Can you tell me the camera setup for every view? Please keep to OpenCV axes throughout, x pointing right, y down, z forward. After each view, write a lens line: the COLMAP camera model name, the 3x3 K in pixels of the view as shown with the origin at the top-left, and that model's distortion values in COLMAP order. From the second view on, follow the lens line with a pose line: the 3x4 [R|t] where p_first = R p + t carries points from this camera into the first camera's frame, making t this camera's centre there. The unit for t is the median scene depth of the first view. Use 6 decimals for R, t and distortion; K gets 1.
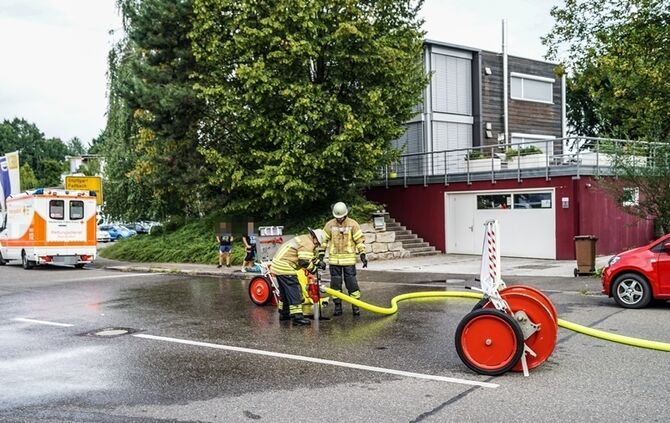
lens RADIAL K [[831.0, 0, 334.6], [0, 831.0, 225.3], [0, 0, 1]] dist [0.005550, -0.014760]
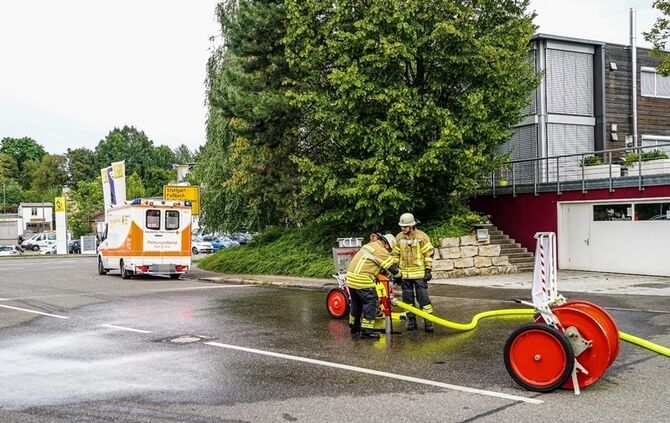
lens RADIAL K [[1043.7, 0, 335.7], [0, 1043.7, 213.0], [0, 0, 1]] dist [-0.001406, 0.132642]
pose [[0.975400, 0.002146, -0.220433, 0.154870], [-0.007459, 0.999701, -0.023272, 0.000820], [0.220317, 0.024344, 0.975124, -0.173148]]
